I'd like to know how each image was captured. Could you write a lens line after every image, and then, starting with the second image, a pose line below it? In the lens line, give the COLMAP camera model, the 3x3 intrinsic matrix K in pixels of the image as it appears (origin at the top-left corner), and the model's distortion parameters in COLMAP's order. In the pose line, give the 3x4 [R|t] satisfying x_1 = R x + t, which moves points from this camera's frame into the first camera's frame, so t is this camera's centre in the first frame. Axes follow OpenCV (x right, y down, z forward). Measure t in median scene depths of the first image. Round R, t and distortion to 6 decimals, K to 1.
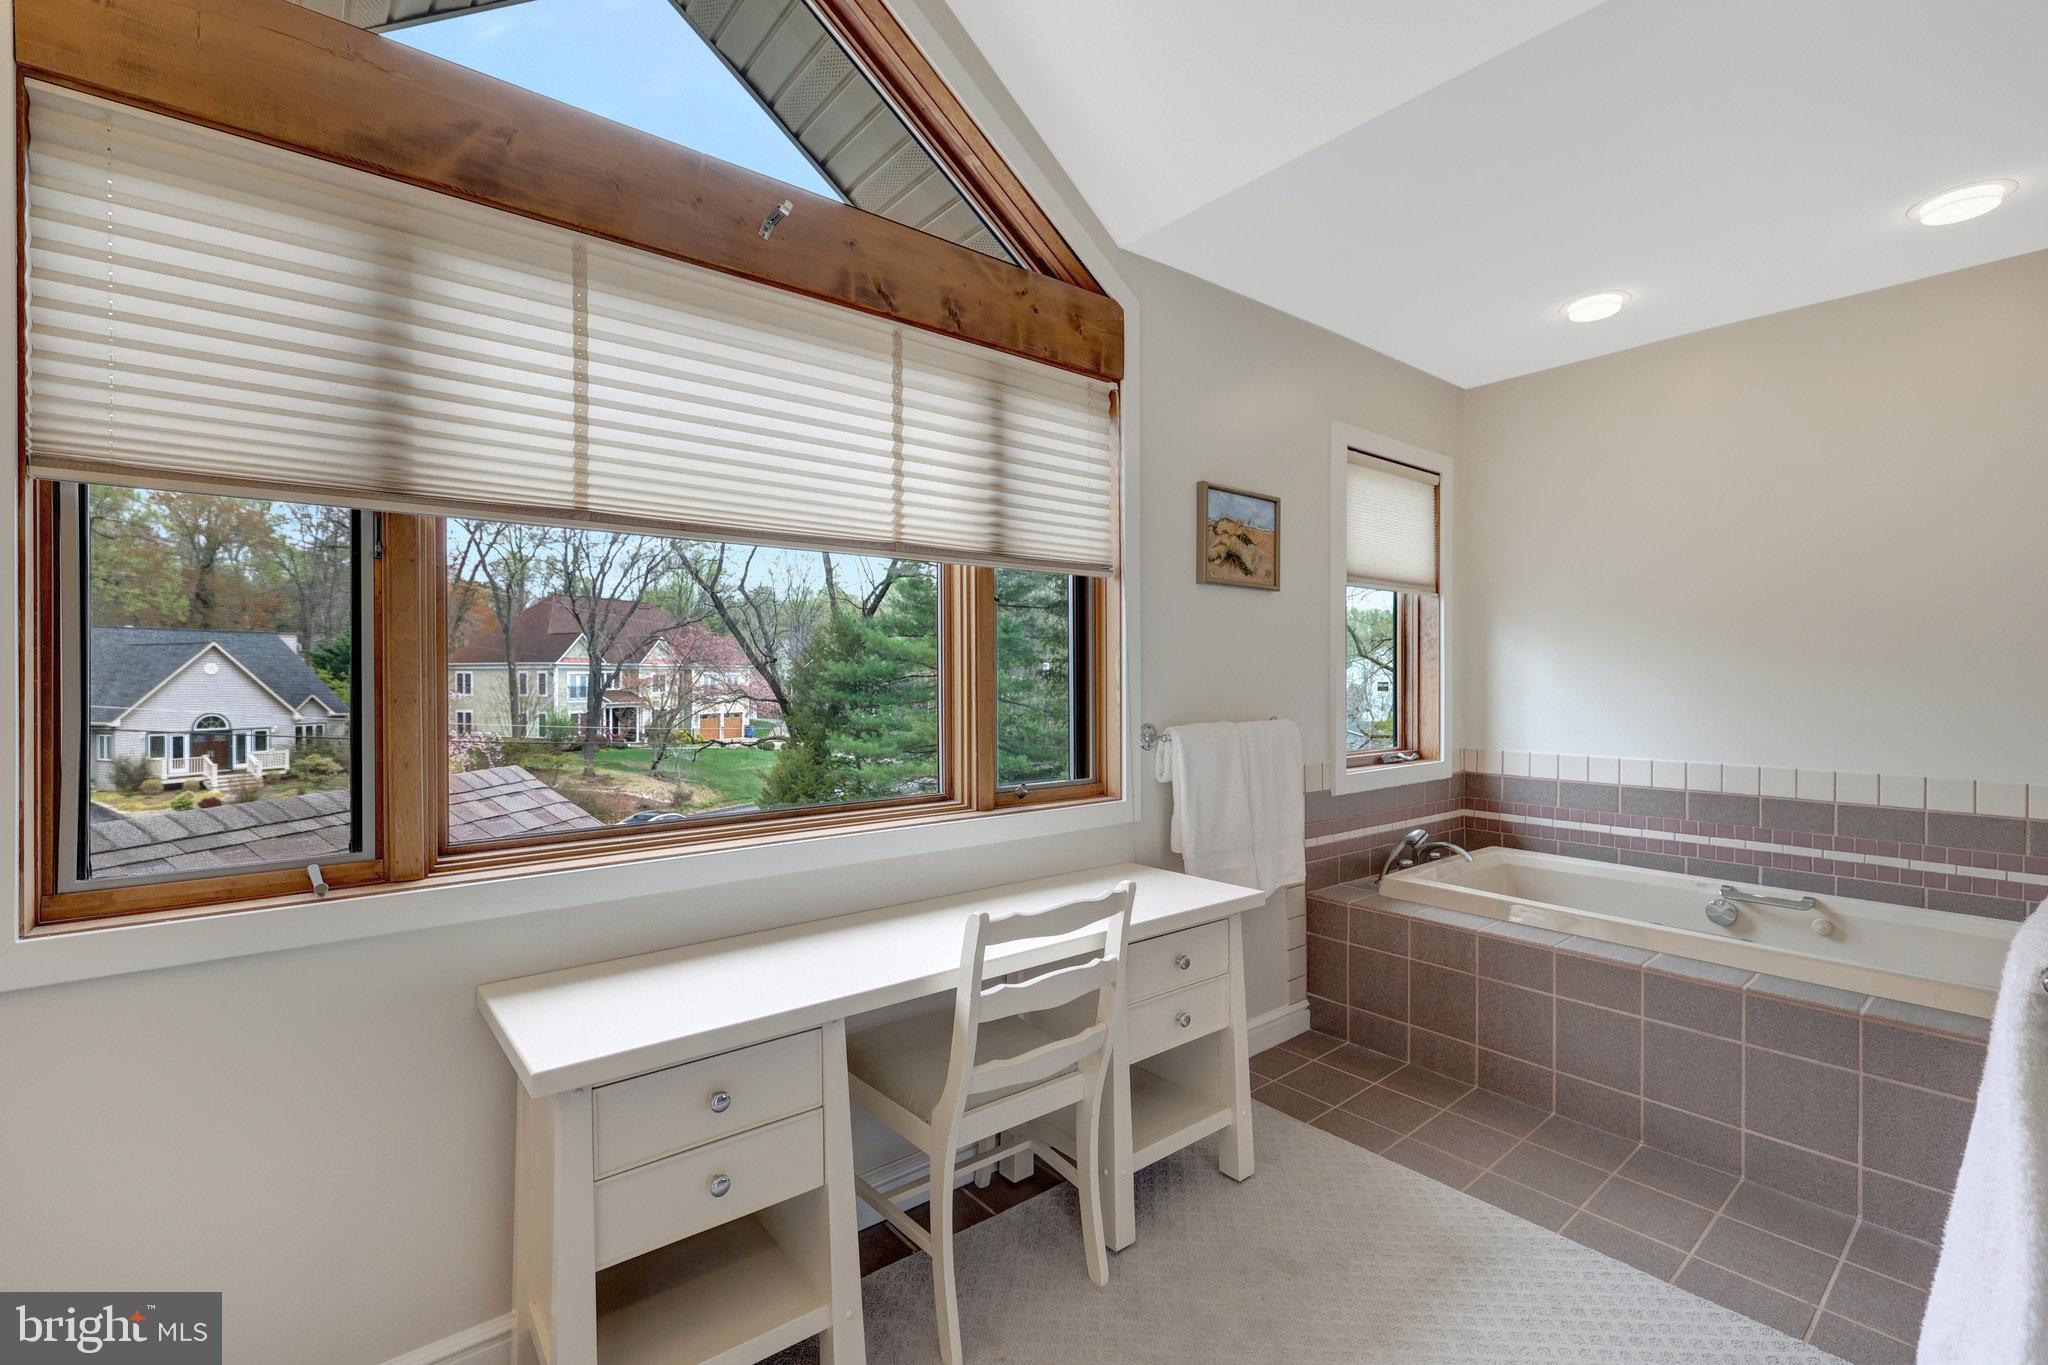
lens RADIAL K [[894.2, 0, 1040.2], [0, 894.2, 674.4], [0, 0, 1]] dist [-0.010798, 0.000092]
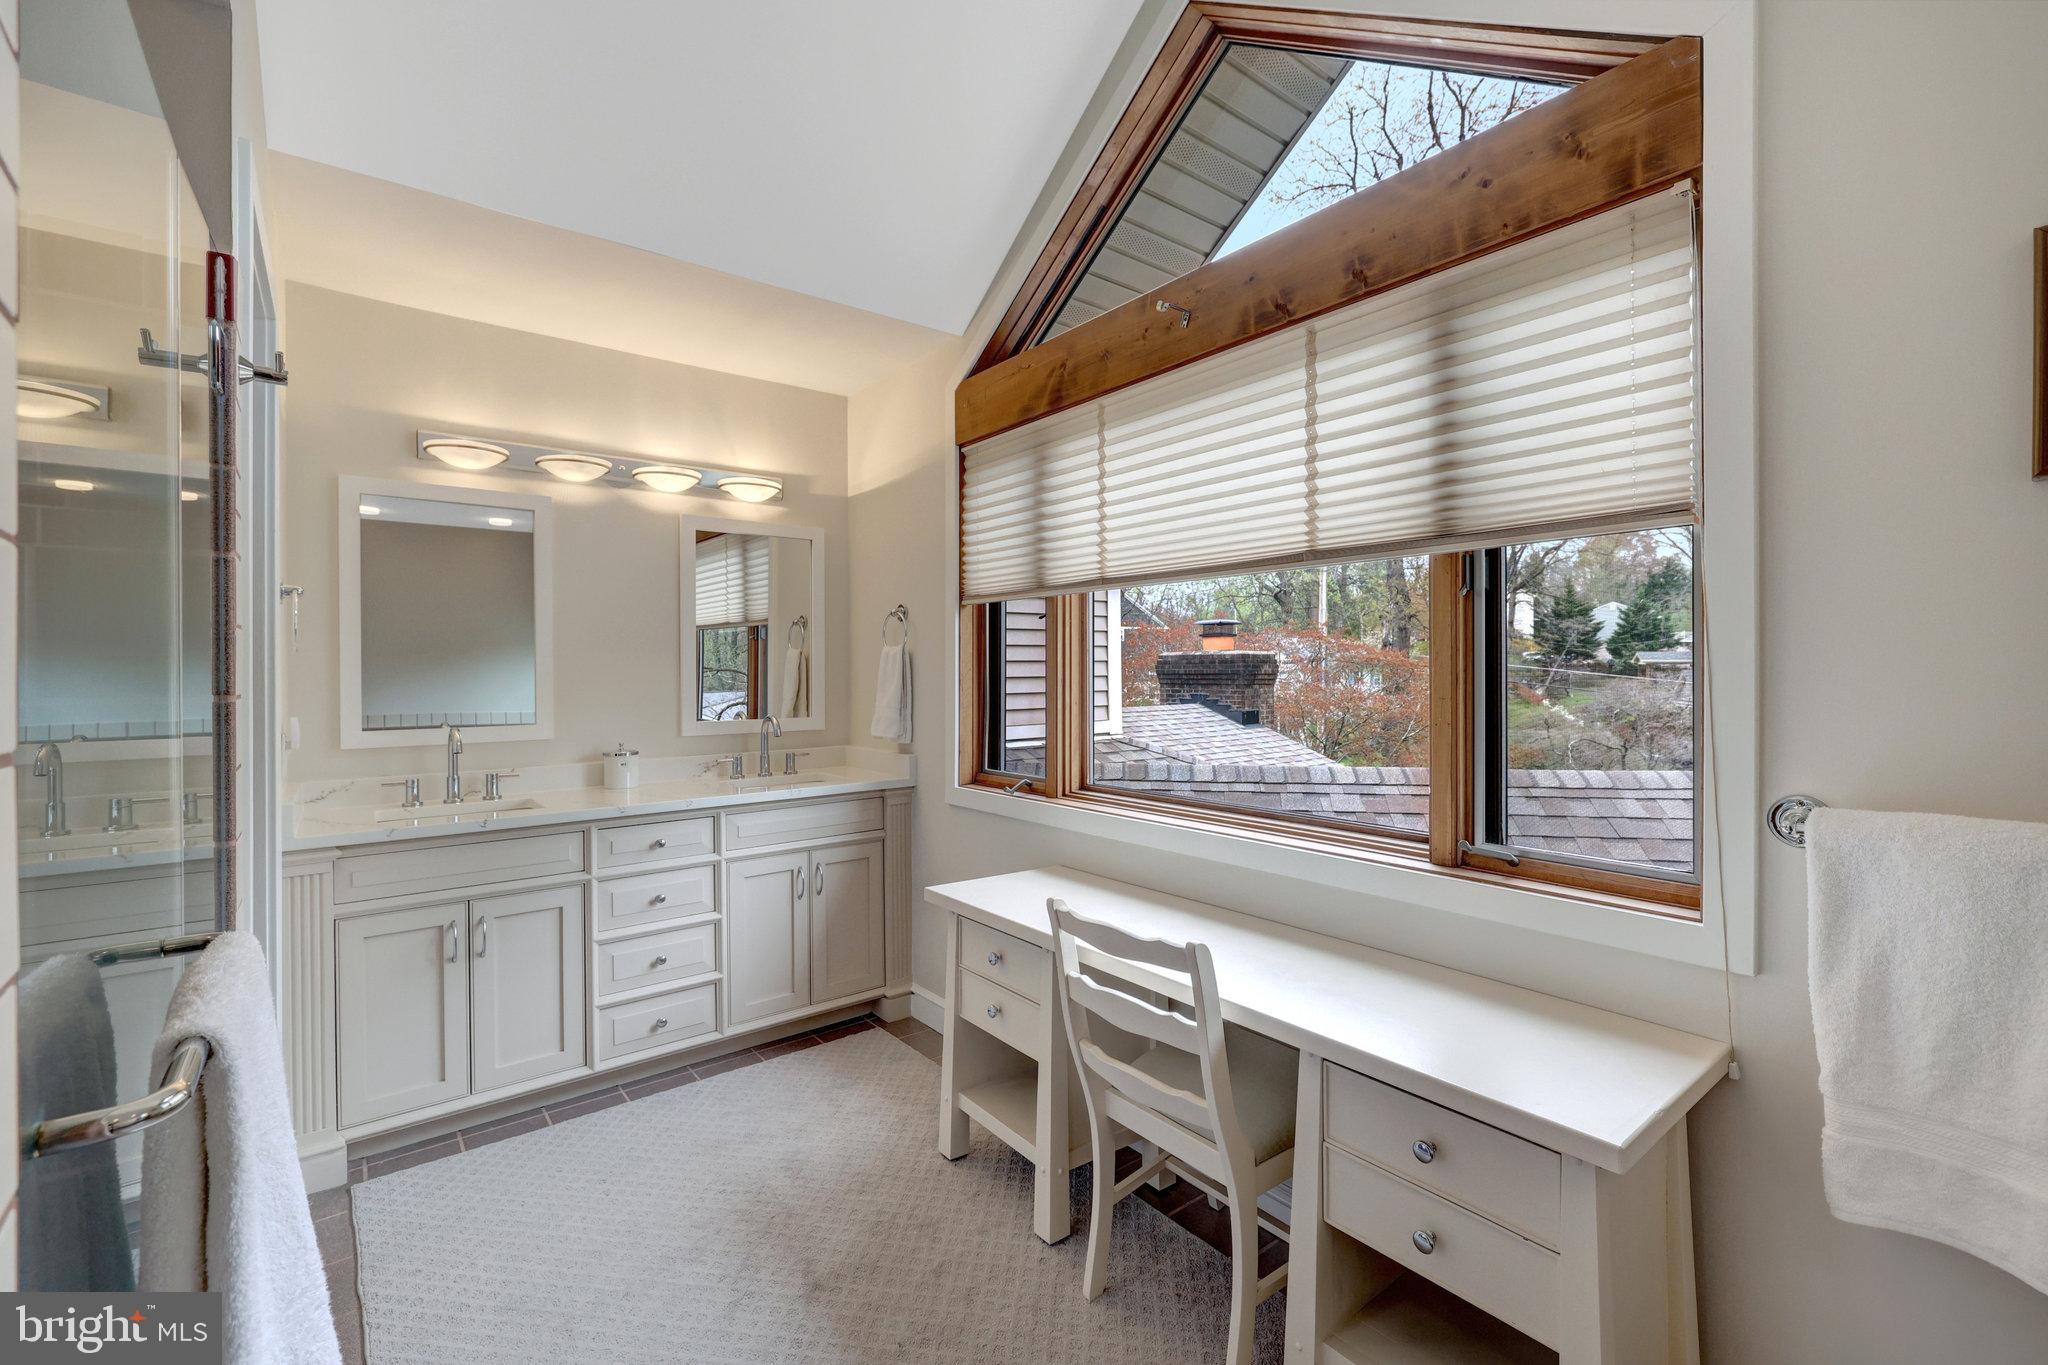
lens RADIAL K [[894.2, 0, 1041.0], [0, 894.2, 675.6], [0, 0, 1]] dist [-0.010798, 0.000092]
pose [[-0.033605, -0.003603, -0.999429, 0.799530], [-0.008434, 0.999959, -0.003322, -0.009062], [0.999400, 0.008318, -0.033634, 0.746440]]
